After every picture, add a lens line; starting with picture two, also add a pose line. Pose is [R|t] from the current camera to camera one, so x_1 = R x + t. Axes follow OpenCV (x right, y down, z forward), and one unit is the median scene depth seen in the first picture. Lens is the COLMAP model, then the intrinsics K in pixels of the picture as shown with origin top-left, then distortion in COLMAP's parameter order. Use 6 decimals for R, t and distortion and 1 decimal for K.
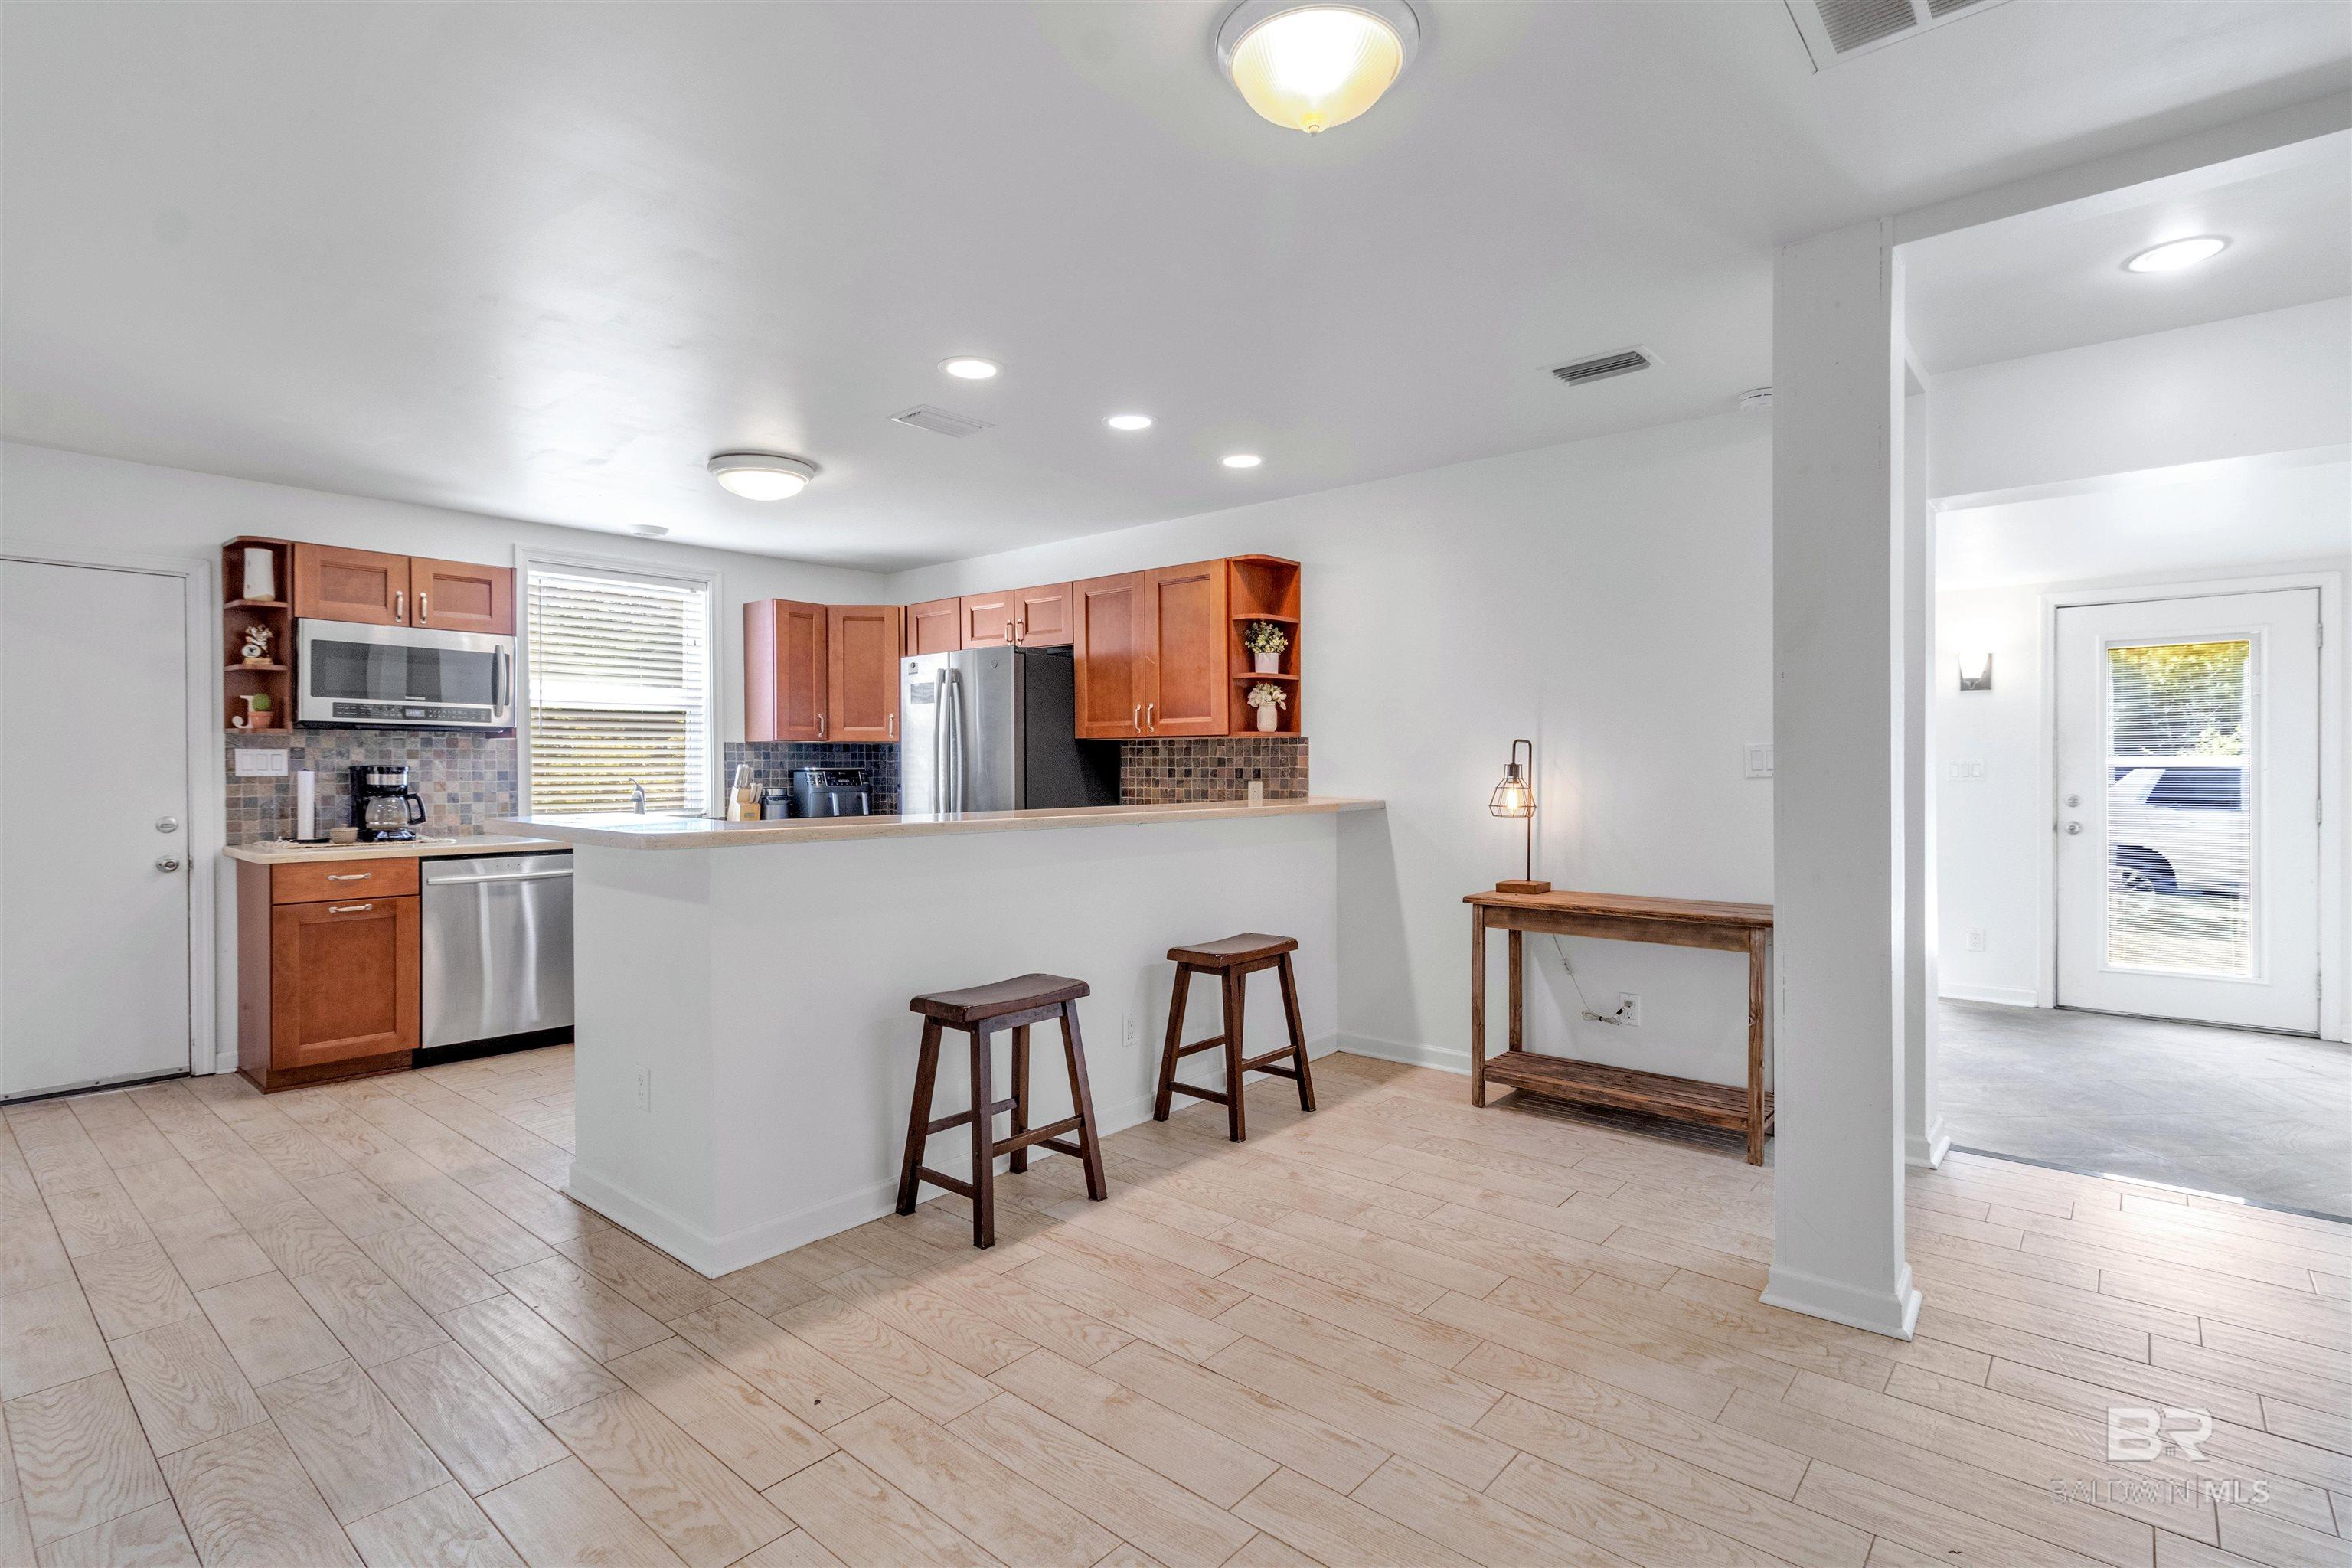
lens RADIAL K [[1115.1, 0, 1181.4], [0, 1115.1, 771.7], [0, 0, 1]] dist [0.001344, 0.000185]
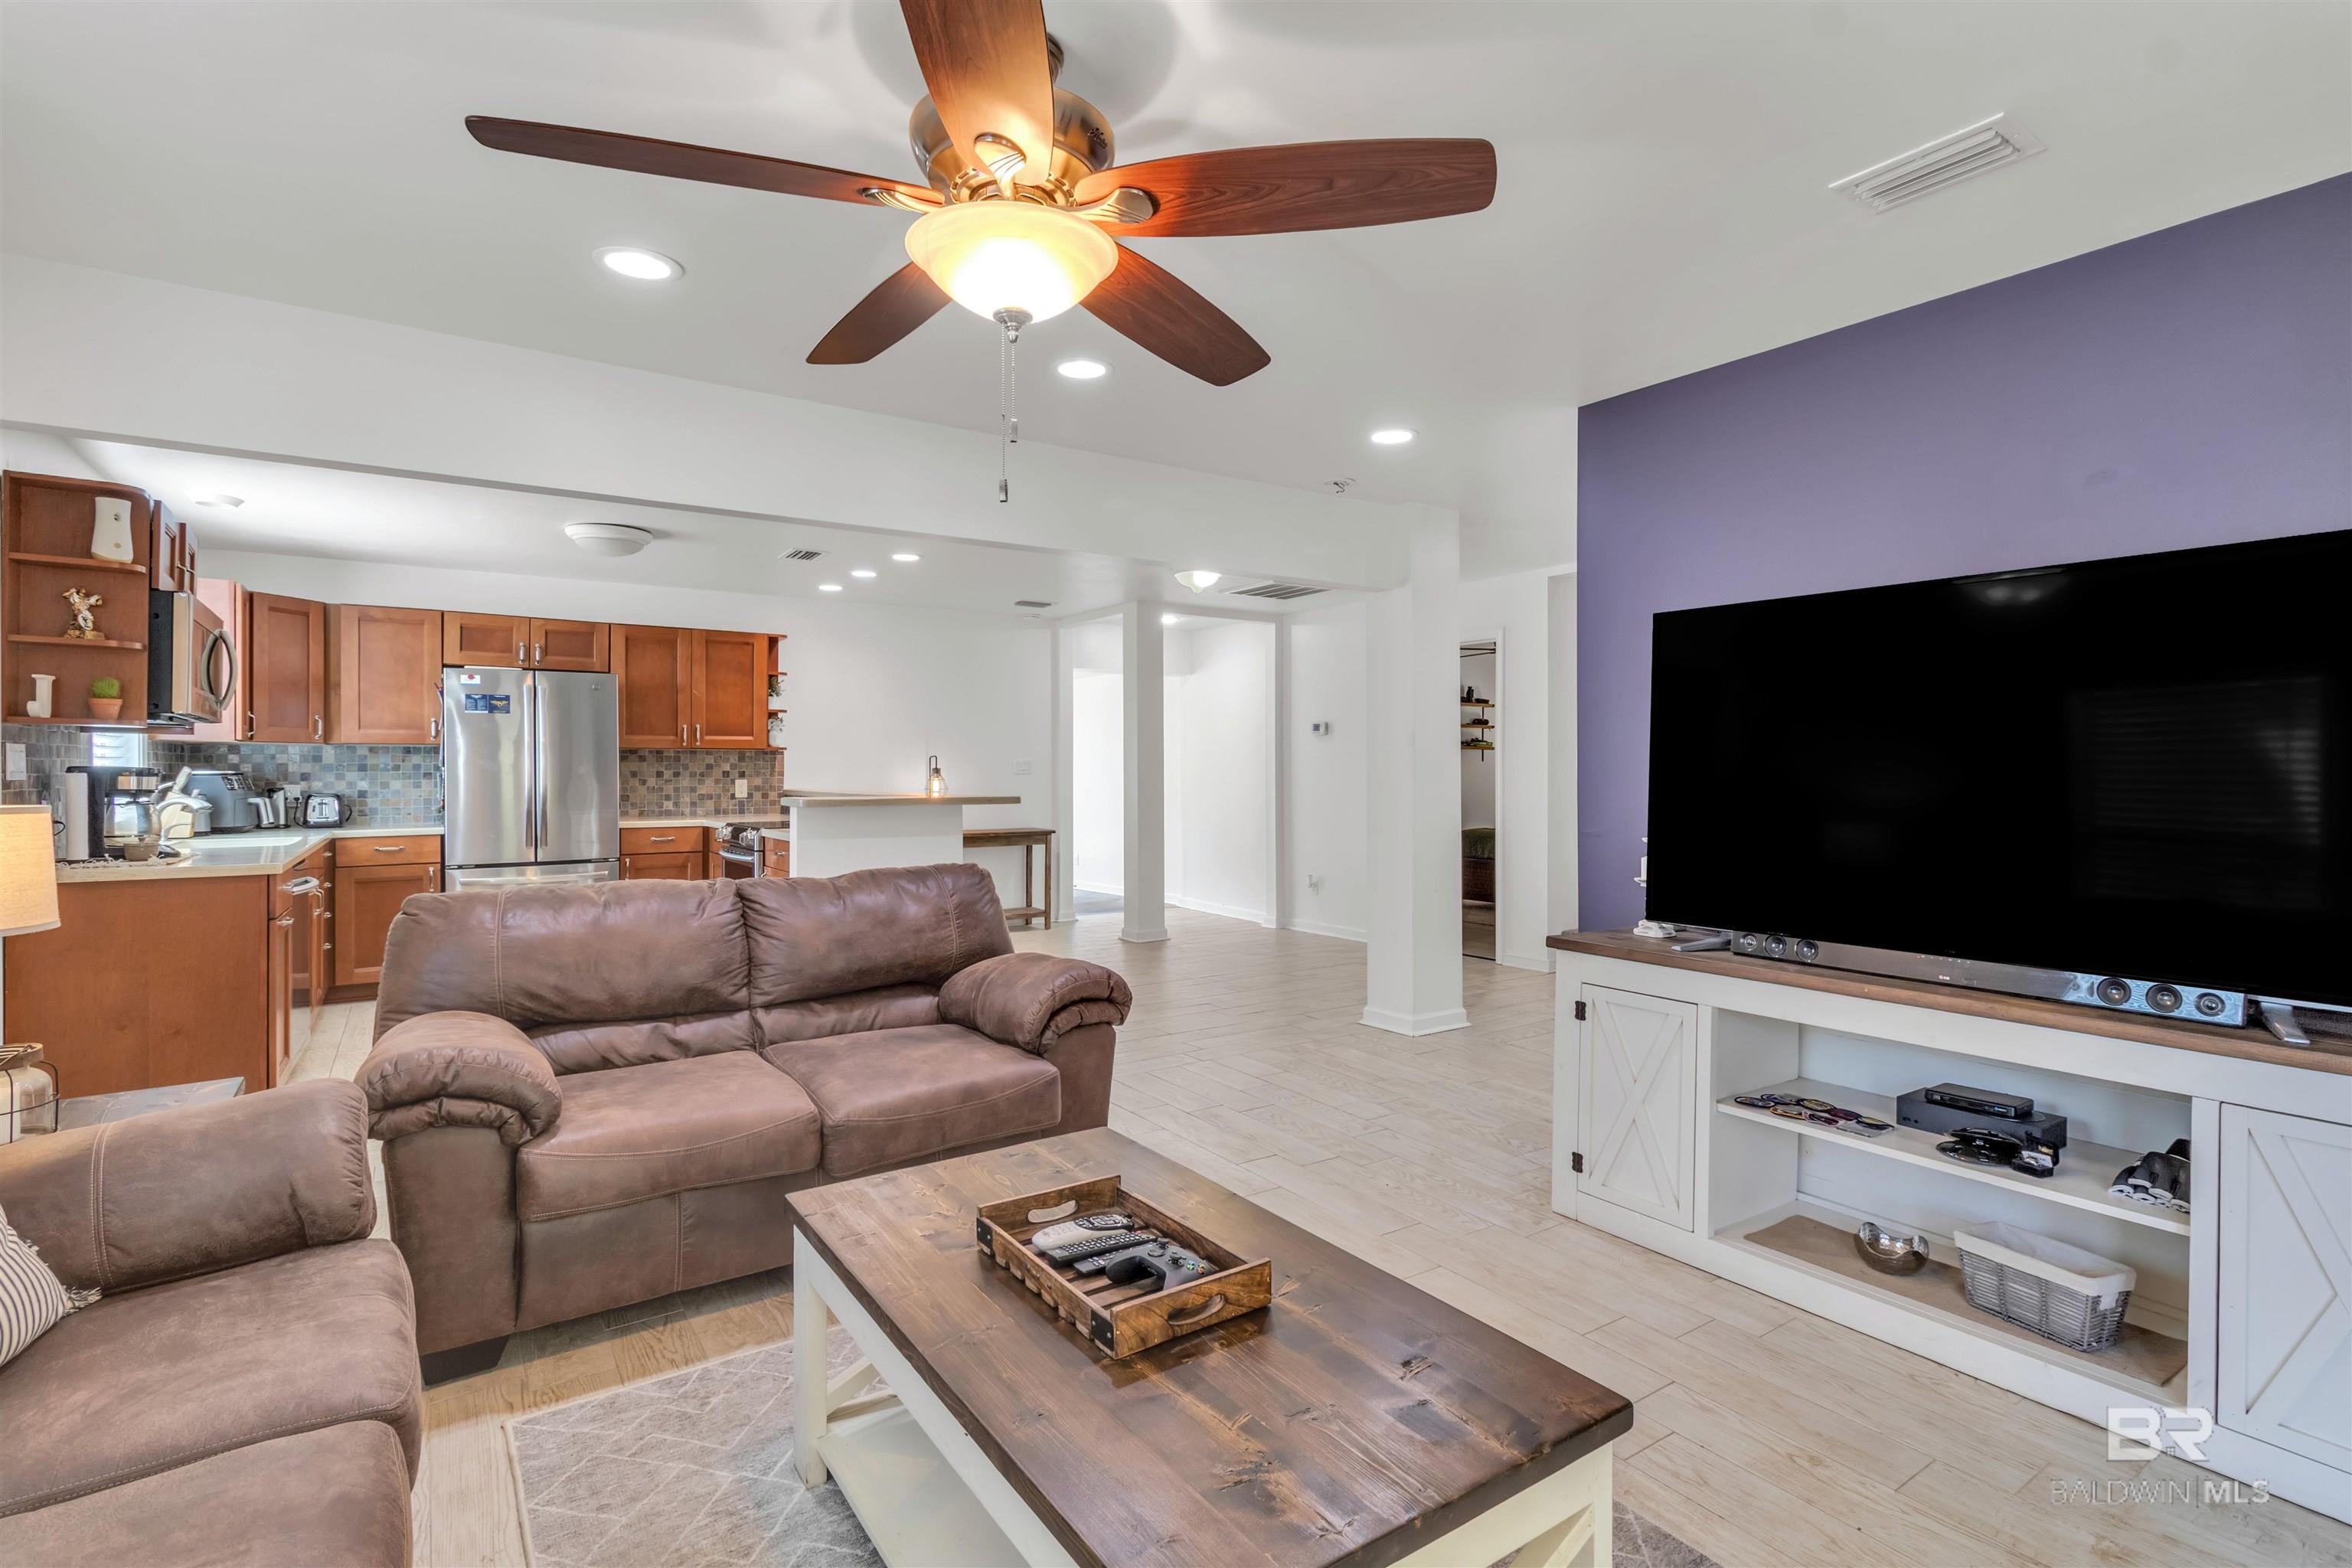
lens RADIAL K [[1115.1, 0, 1183.0], [0, 1115.1, 777.8], [0, 0, 1]] dist [0.001344, 0.000185]
pose [[0.265951, -0.005506, 0.963971, -1.262153], [0.008477, 0.999958, 0.003373, 0.006553], [-0.963949, 0.007275, 0.265986, 0.032575]]
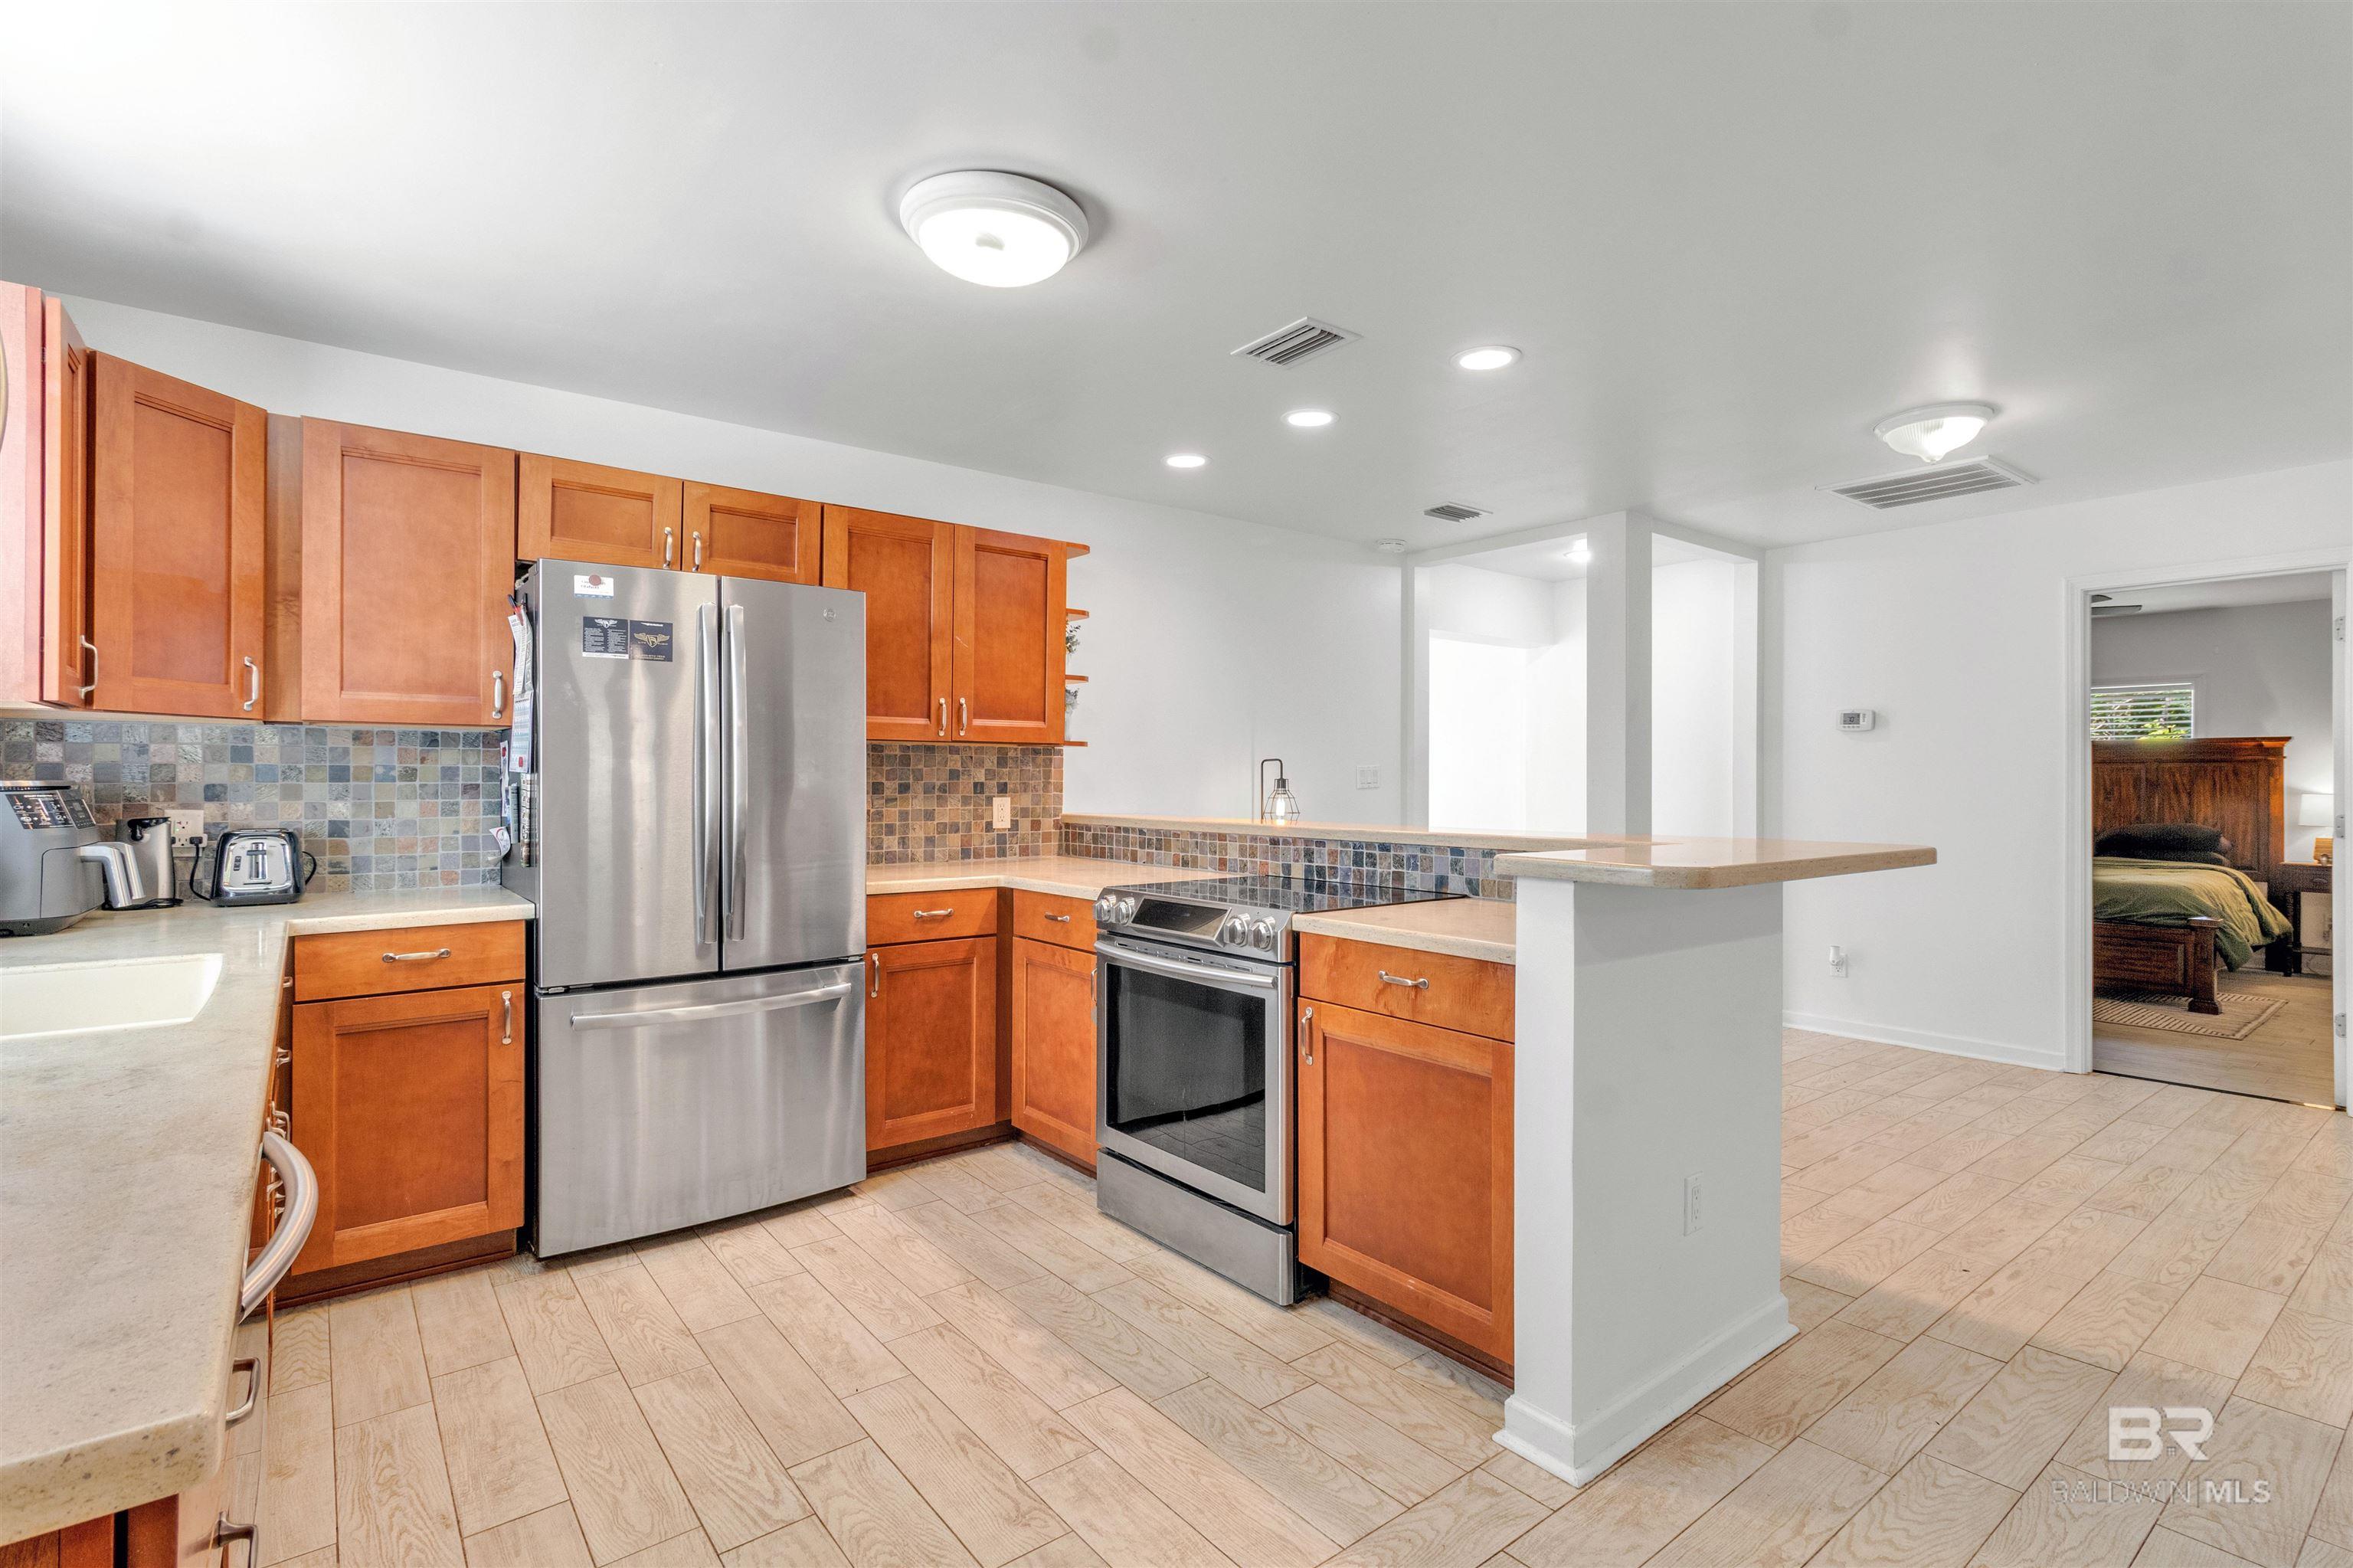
lens RADIAL K [[1115.6, 0, 1184.0], [0, 1115.6, 782.3], [0, 0, 1]] dist [0.001344, 0.000185]
pose [[0.198618, -0.000686, 0.980077, -0.779760], [0.003491, 0.999994, -0.000008, -0.002625], [-0.980071, 0.003423, 0.198619, 0.715311]]
